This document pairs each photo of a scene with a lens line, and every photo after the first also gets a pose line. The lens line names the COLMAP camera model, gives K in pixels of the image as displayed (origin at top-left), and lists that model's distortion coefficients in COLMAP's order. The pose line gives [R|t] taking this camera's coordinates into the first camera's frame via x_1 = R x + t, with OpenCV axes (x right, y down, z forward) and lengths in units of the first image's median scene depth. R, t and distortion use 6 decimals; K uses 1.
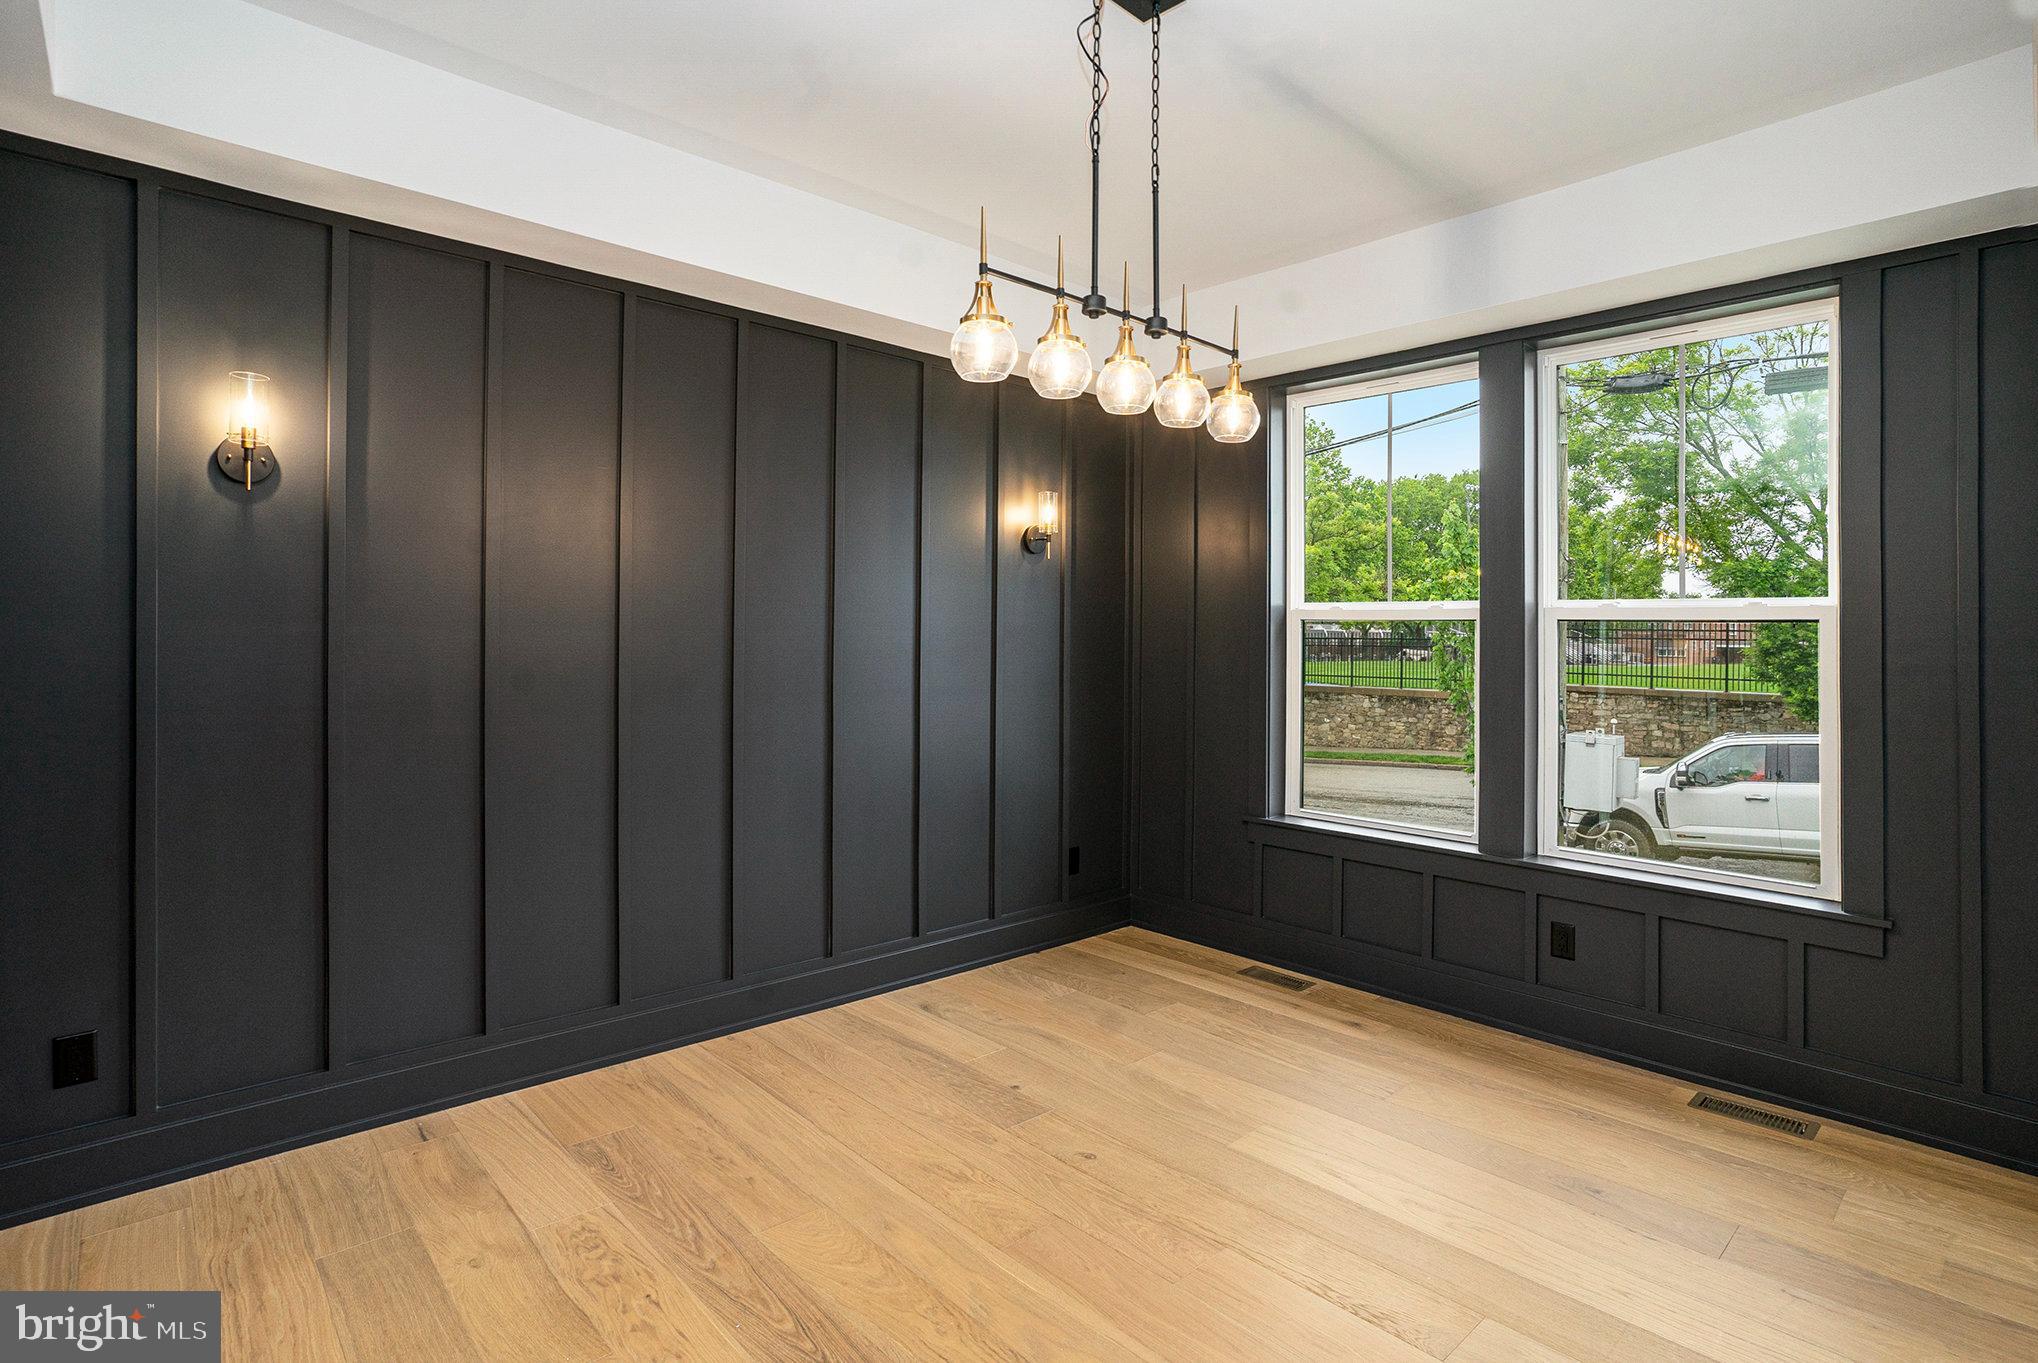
lens RADIAL K [[993.9, 0, 1005.8], [0, 993.9, 670.1], [0, 0, 1]] dist [-0.065927, 0.034341]
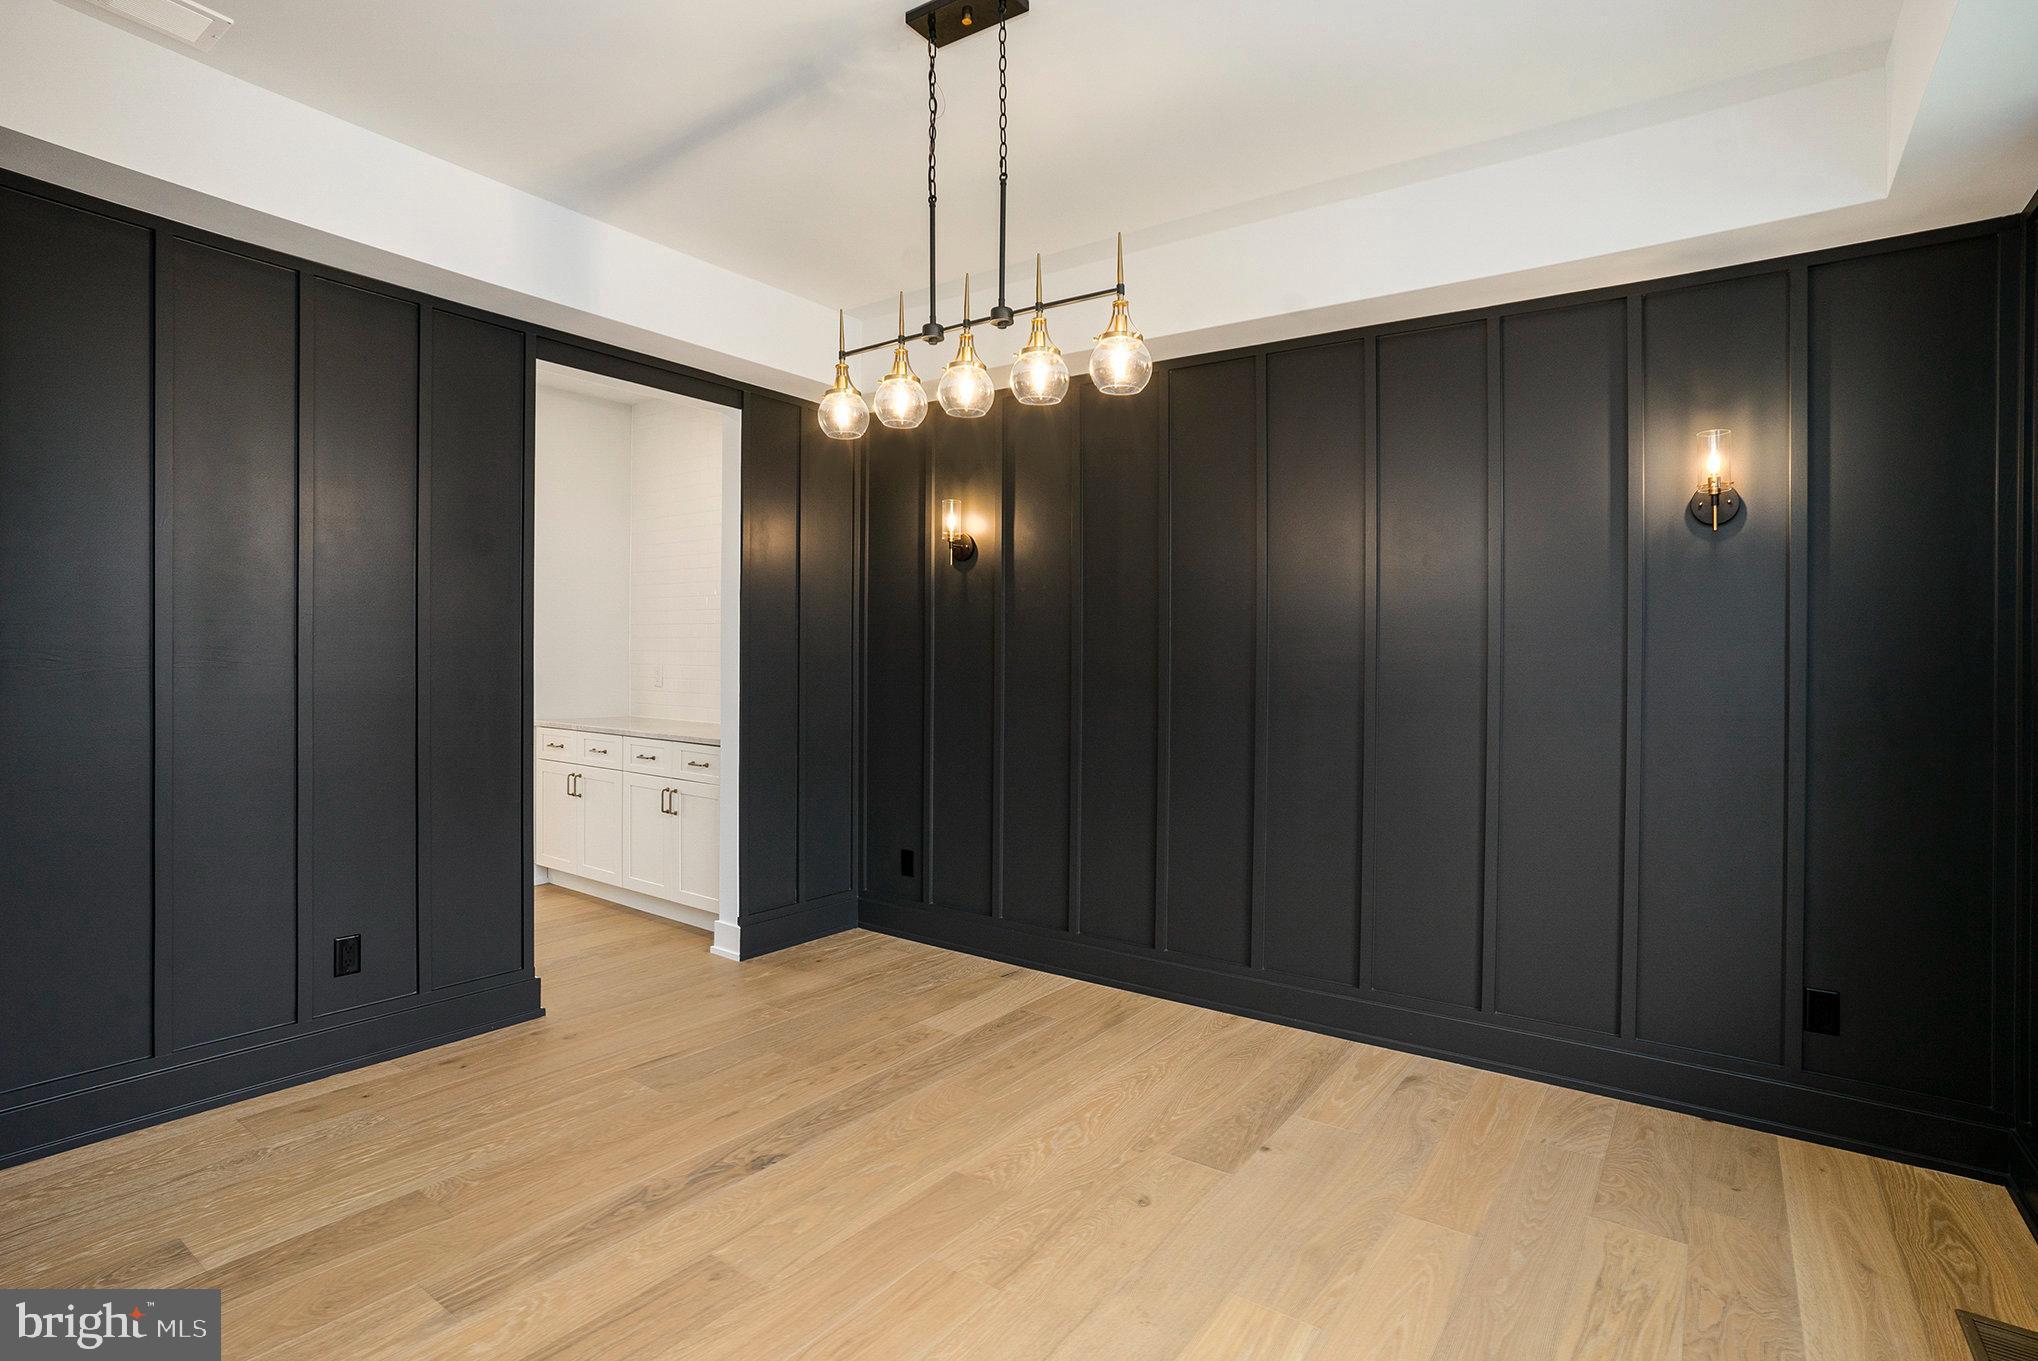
lens RADIAL K [[993.9, 0, 1005.8], [0, 993.9, 669.1], [0, 0, 1]] dist [-0.065927, 0.034341]
pose [[0.231244, 0.003341, -0.972890, 0.923407], [-0.043794, 0.999016, -0.006978, 0.015133], [0.971910, 0.044220, 0.231163, 0.638765]]
